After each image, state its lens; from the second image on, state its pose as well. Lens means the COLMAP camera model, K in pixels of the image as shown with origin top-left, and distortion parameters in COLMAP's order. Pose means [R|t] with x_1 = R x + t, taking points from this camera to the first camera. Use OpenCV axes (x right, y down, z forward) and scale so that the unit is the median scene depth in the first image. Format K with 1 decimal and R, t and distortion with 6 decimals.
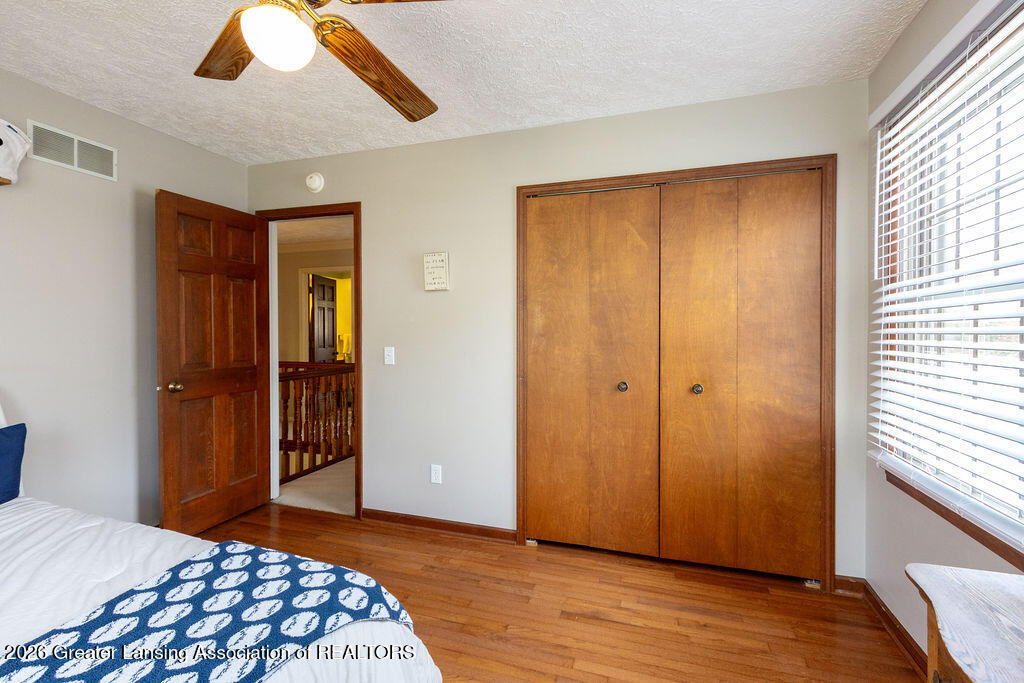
lens RADIAL K [[473.4, 0, 510.7], [0, 473.4, 339.6], [0, 0, 1]] dist [0.015466, -0.000468]
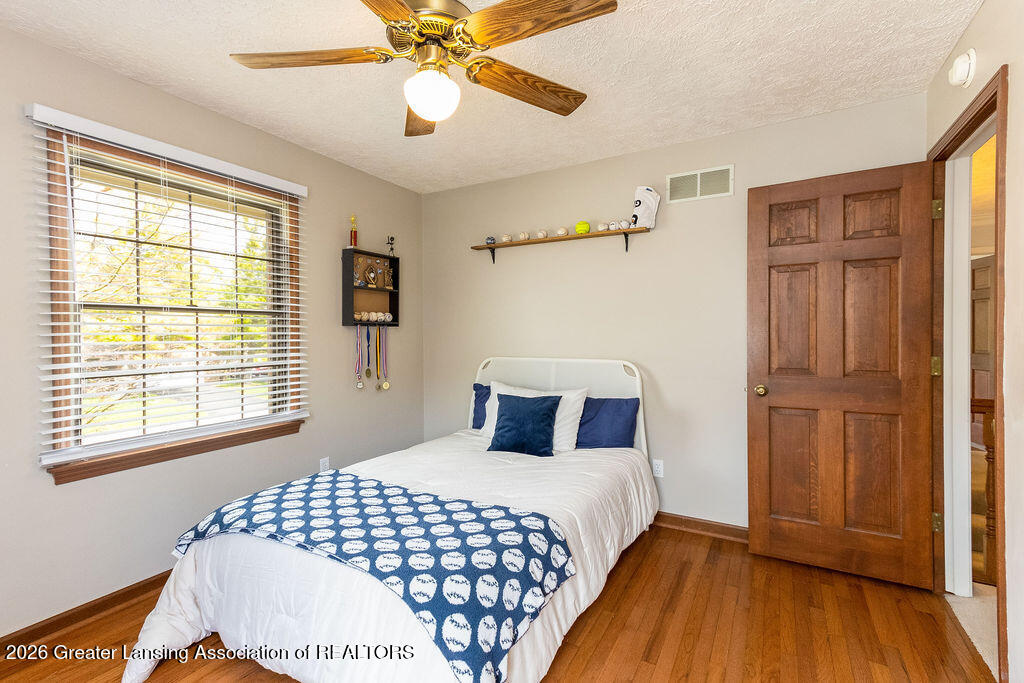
lens RADIAL K [[473.4, 0, 511.5], [0, 473.4, 337.4], [0, 0, 1]] dist [0.015466, -0.000468]
pose [[-0.211082, 0.005739, -0.977451, 0.617077], [-0.011152, 0.999904, 0.008279, -0.015629], [0.977405, 0.012648, -0.210998, 1.337129]]
